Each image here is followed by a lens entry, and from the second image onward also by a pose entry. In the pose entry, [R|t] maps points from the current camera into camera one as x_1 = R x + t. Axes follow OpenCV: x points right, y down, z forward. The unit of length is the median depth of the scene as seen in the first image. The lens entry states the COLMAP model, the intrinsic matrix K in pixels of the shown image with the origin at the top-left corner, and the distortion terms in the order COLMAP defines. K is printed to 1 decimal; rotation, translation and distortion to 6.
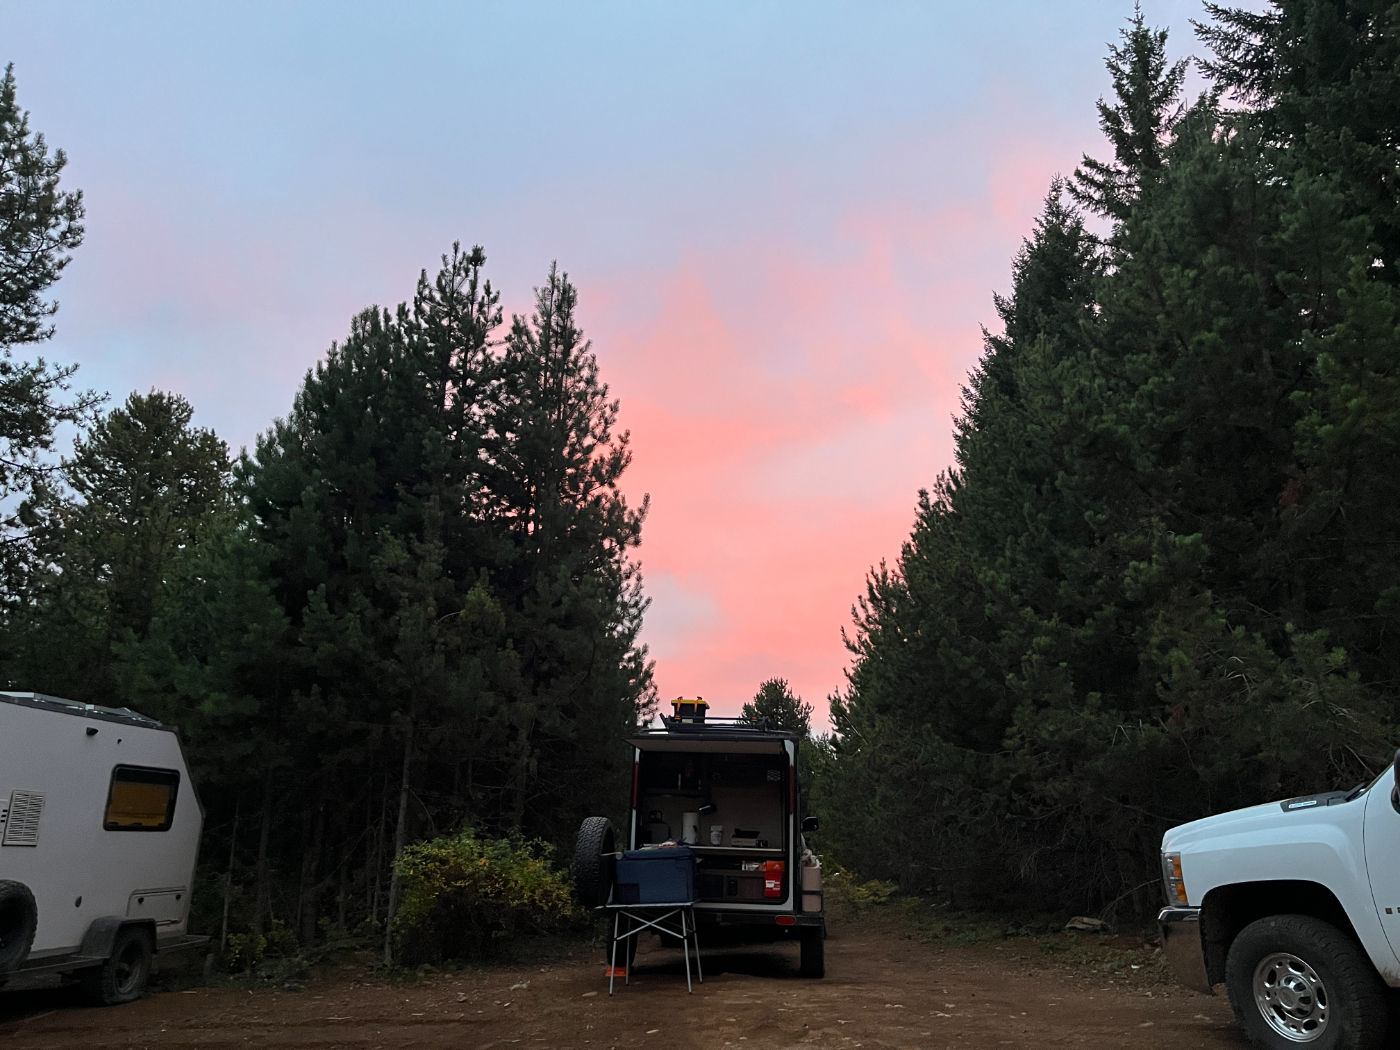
lens RADIAL K [[1182.9, 0, 700.0], [0, 1182.9, 525.0], [0, 0, 1]] dist [0.193126, 0.001679]
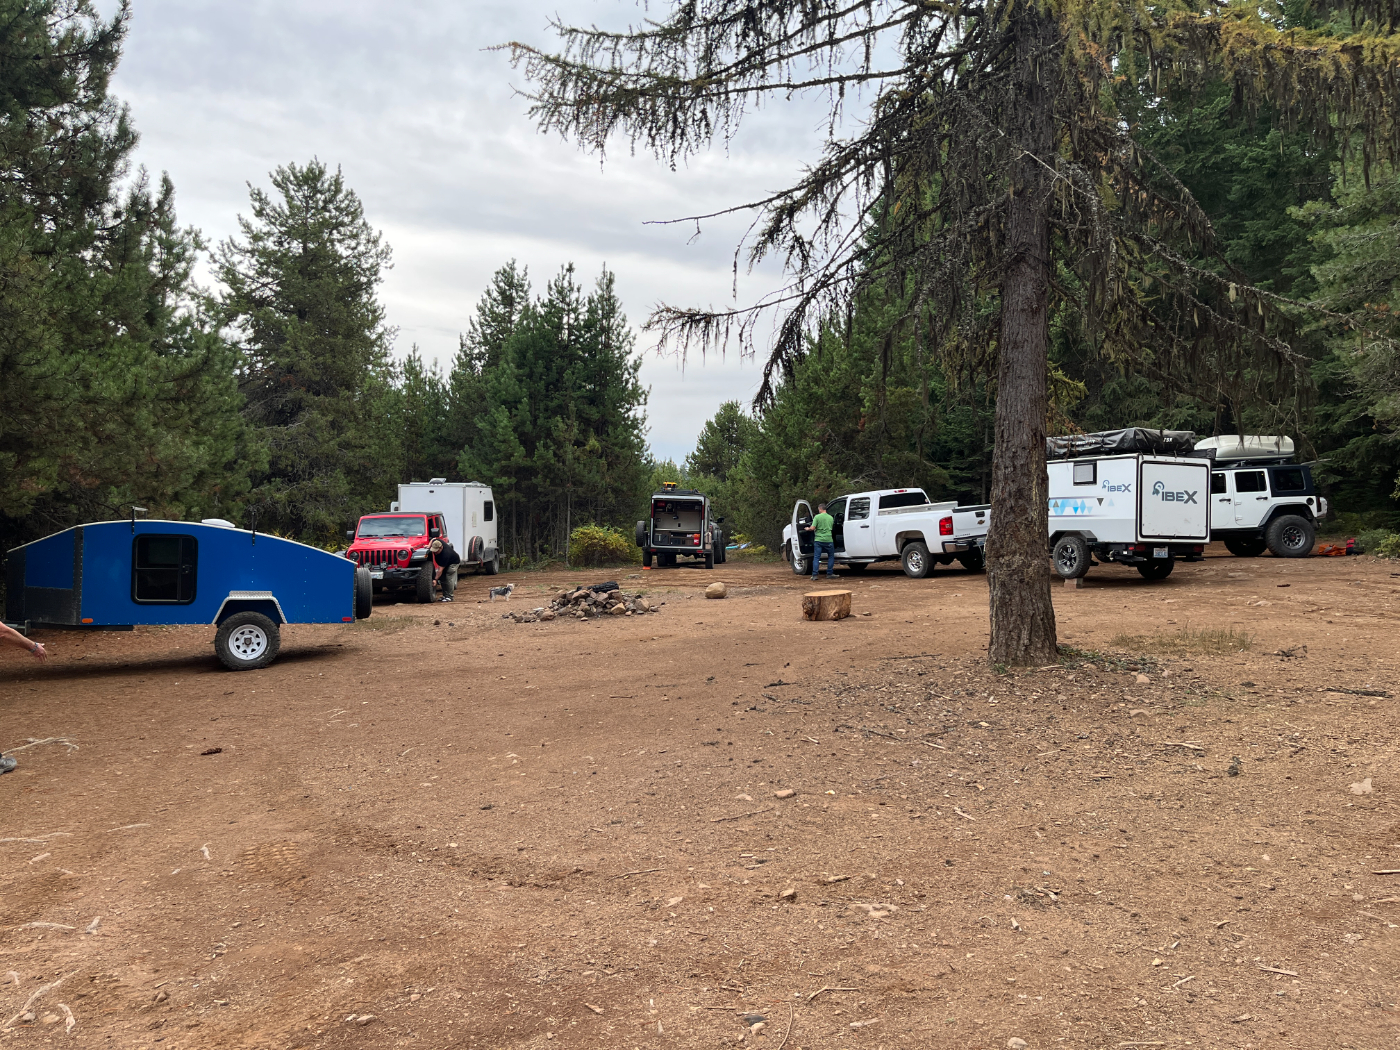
lens RADIAL K [[1182.9, 0, 700.0], [0, 1182.9, 525.0], [0, 0, 1]] dist [0.193126, 0.001679]
pose [[0.999721, -0.001346, 0.023567, -0.003395], [-0.004833, 0.965547, 0.260182, -0.464257], [-0.023105, -0.260224, 0.965272, -1.675780]]
